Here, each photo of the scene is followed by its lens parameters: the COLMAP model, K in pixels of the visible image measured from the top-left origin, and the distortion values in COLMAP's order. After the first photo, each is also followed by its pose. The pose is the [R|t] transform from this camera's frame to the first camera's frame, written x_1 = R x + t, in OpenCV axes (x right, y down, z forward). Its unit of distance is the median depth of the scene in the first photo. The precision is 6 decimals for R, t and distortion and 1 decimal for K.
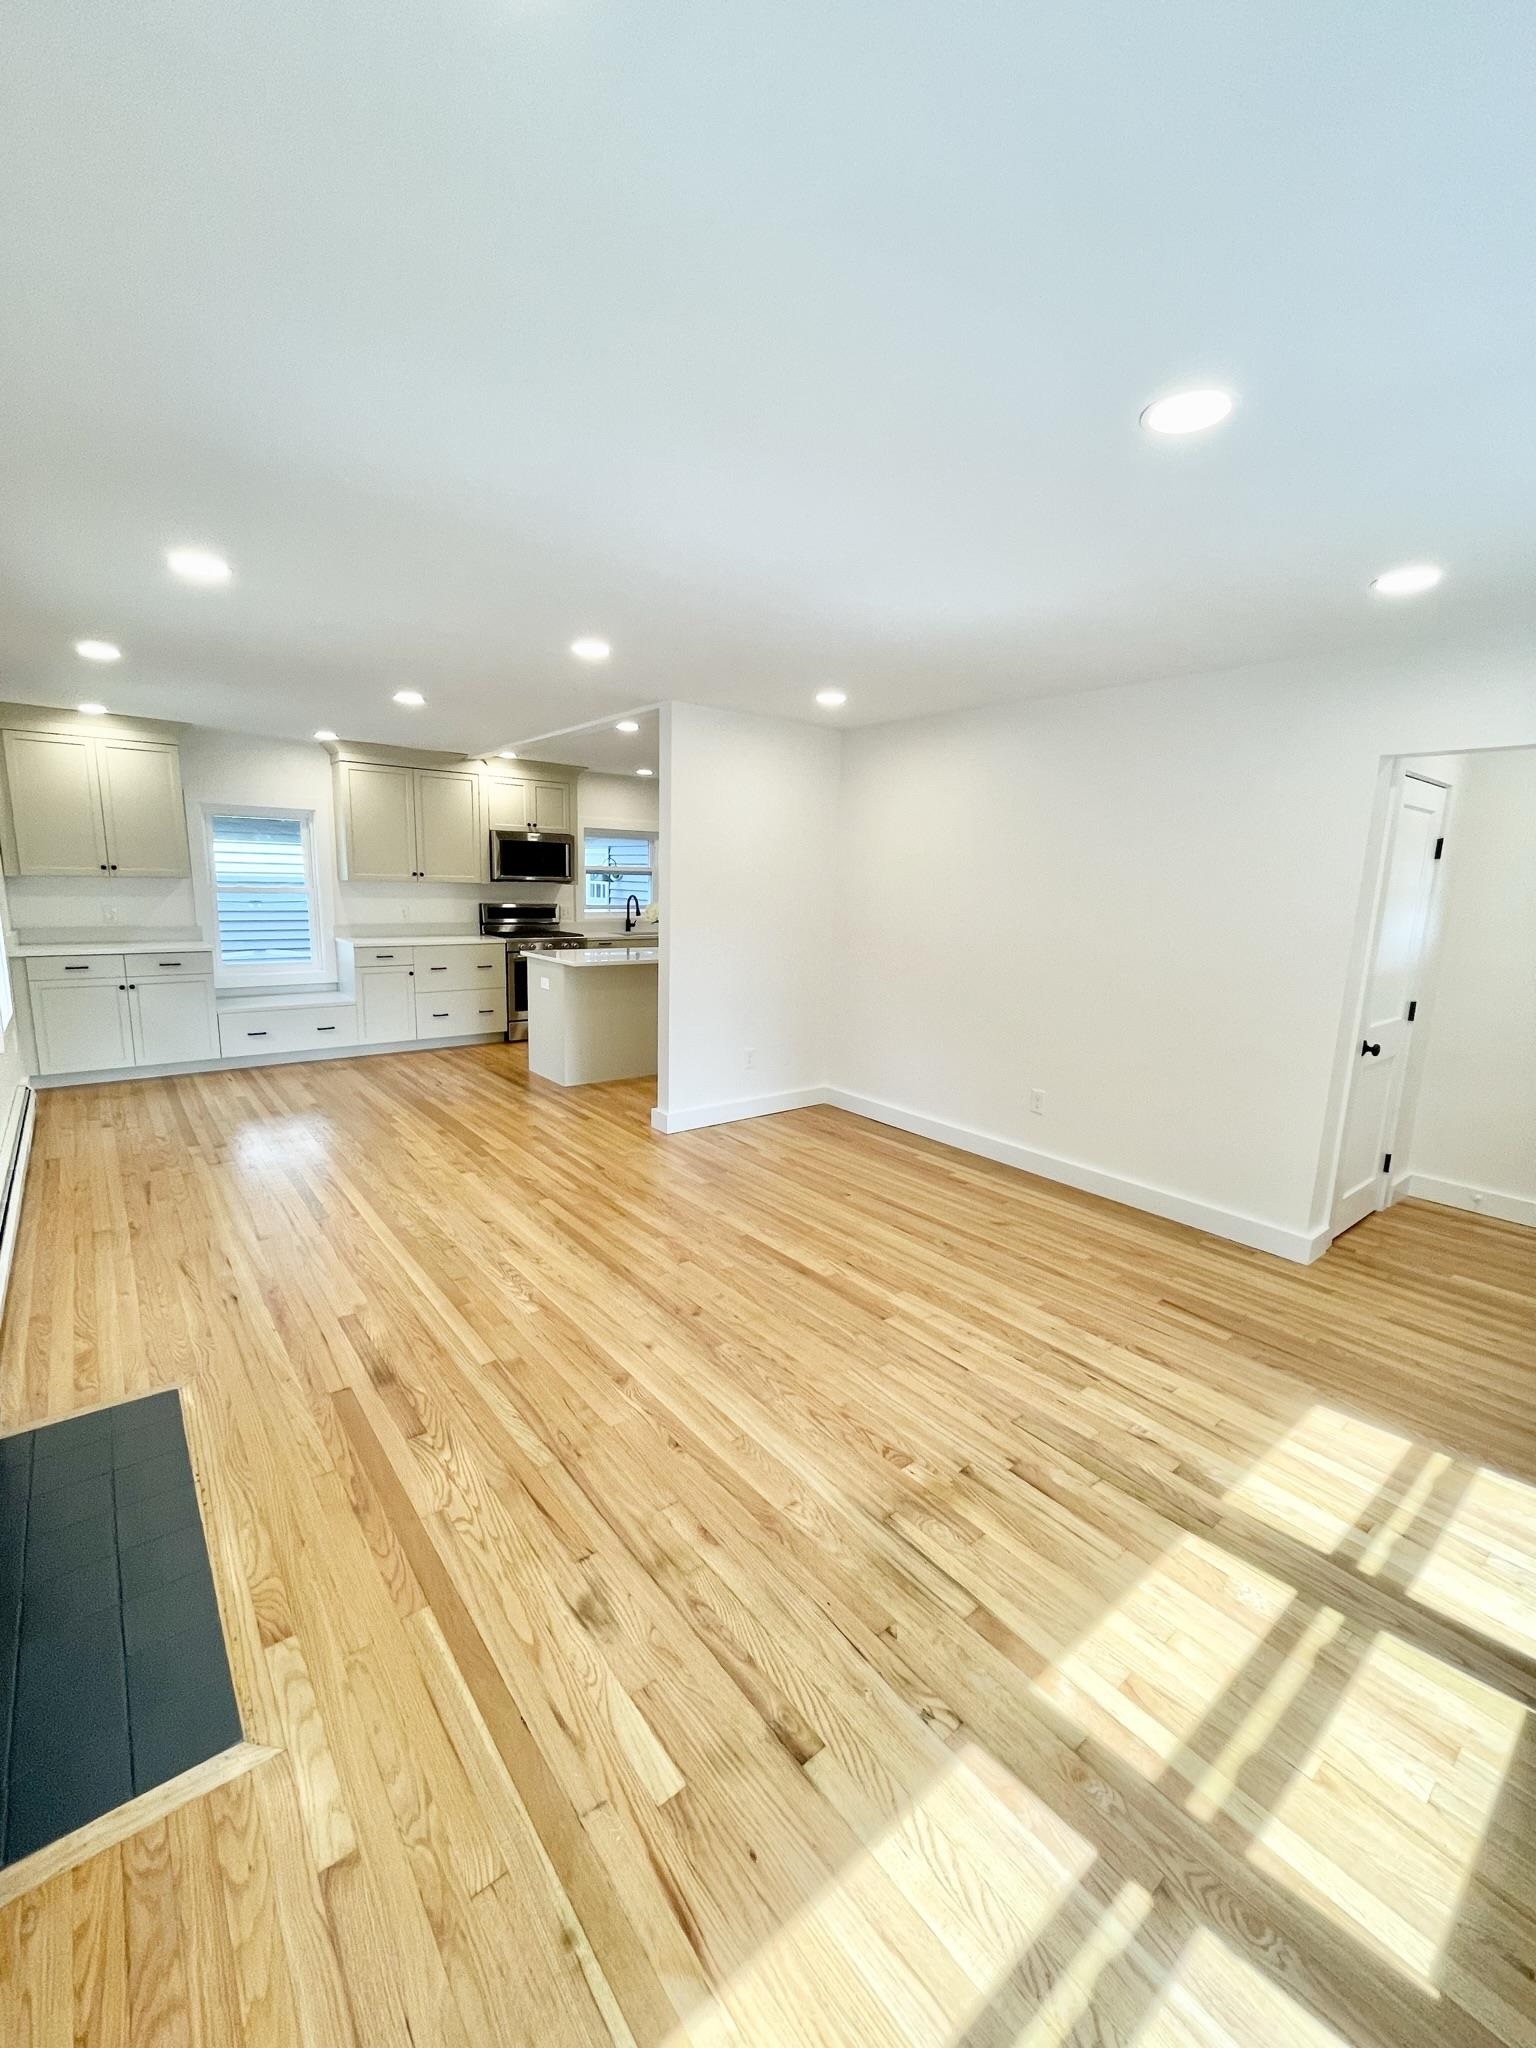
lens RADIAL K [[835.9, 0, 769.3], [0, 835.9, 1020.1], [0, 0, 1]] dist [-0.002852, -0.000079]
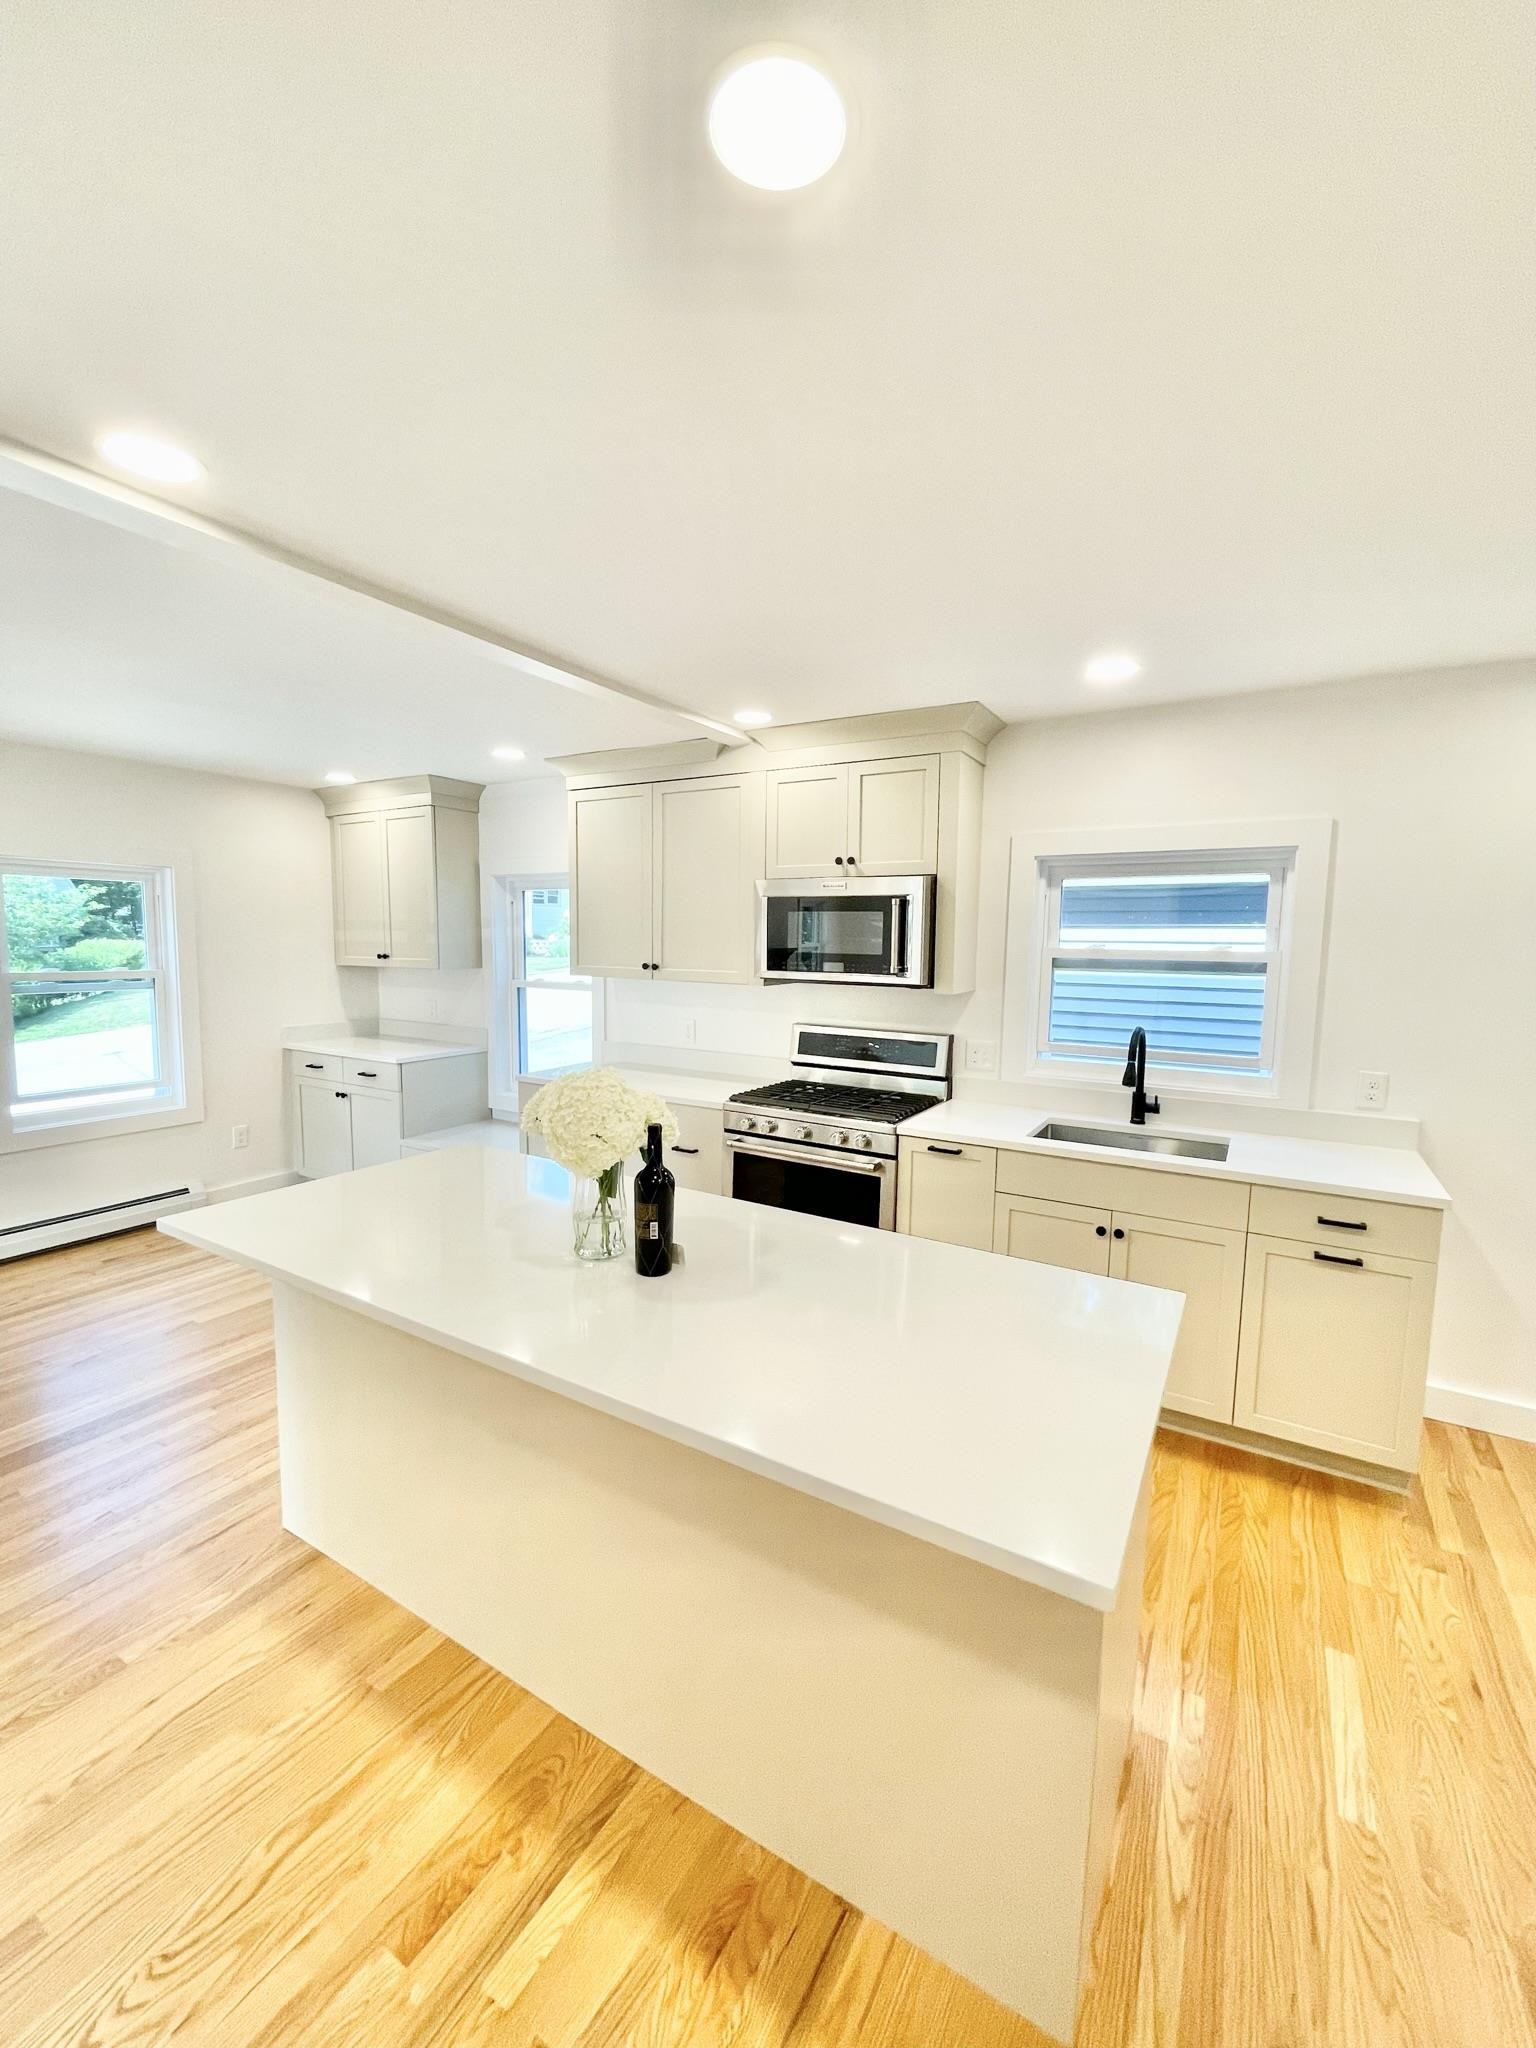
lens RADIAL K [[835.9, 0, 774.4], [0, 835.9, 1028.8], [0, 0, 1]] dist [-0.002852, -0.000079]
pose [[0.350796, 0.076226, -0.933345, 0.133221], [-0.164495, 0.986200, 0.018717, -0.146518], [0.921891, 0.146965, 0.358493, 0.818620]]
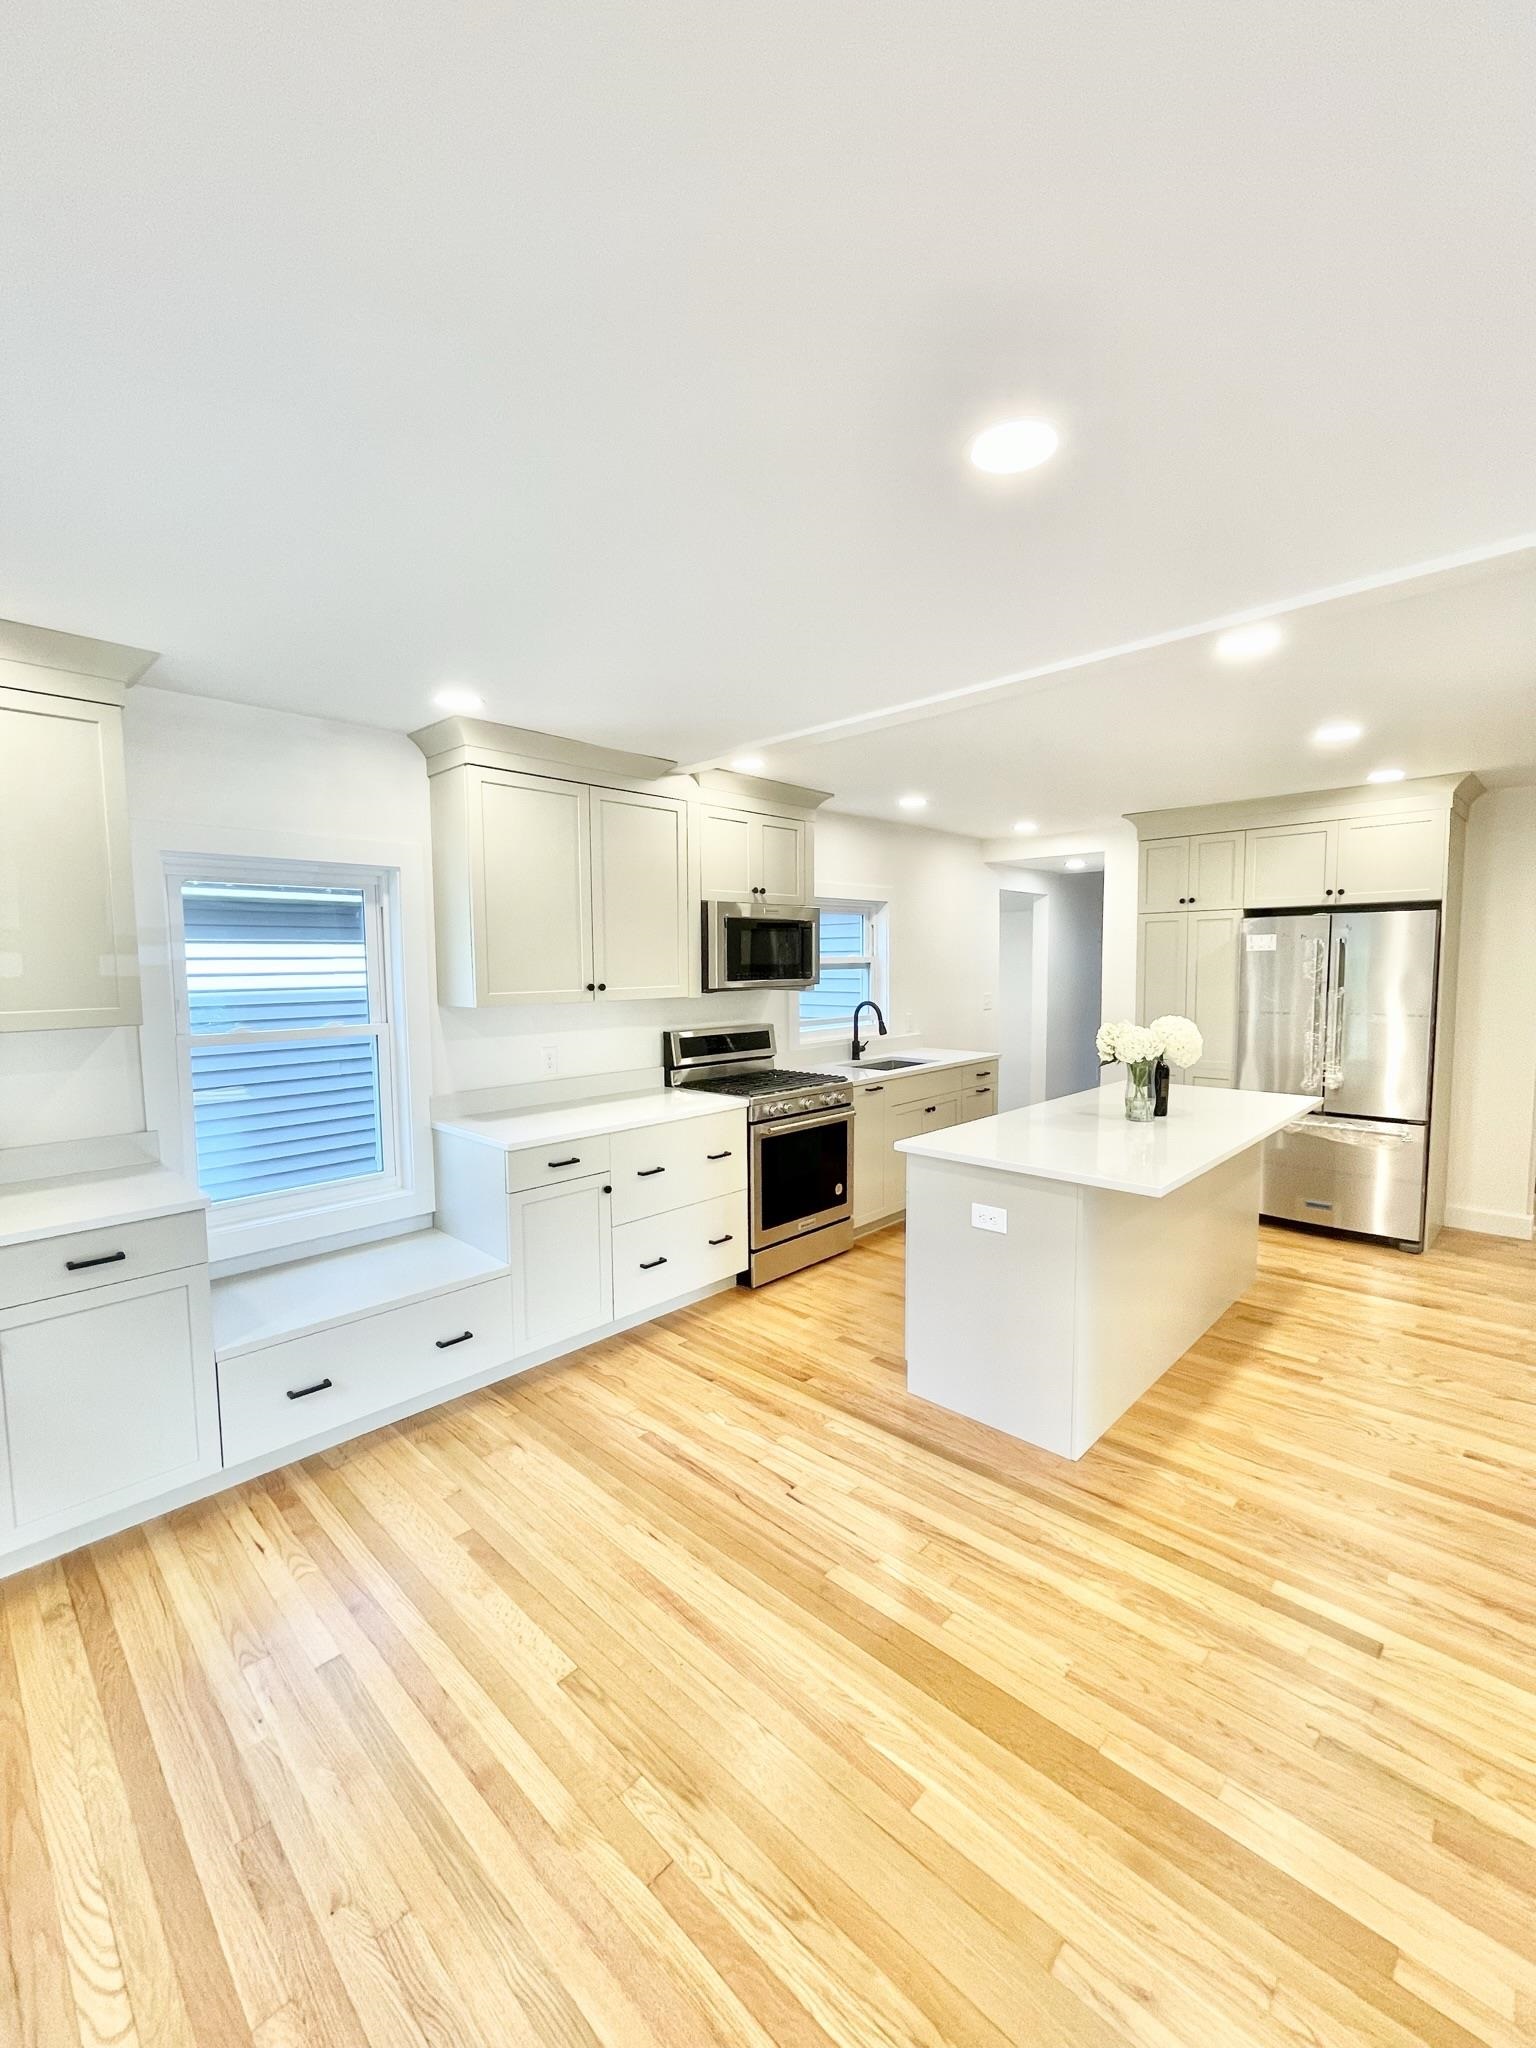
lens RADIAL K [[835.9, 0, 775.0], [0, 835.9, 1019.9], [0, 0, 1]] dist [-0.002852, -0.000079]
pose [[0.990998, -0.050426, 0.124016, -0.349427], [0.062183, 0.993738, -0.092830, -0.093119], [-0.118558, 0.099706, 0.987928, 0.446669]]
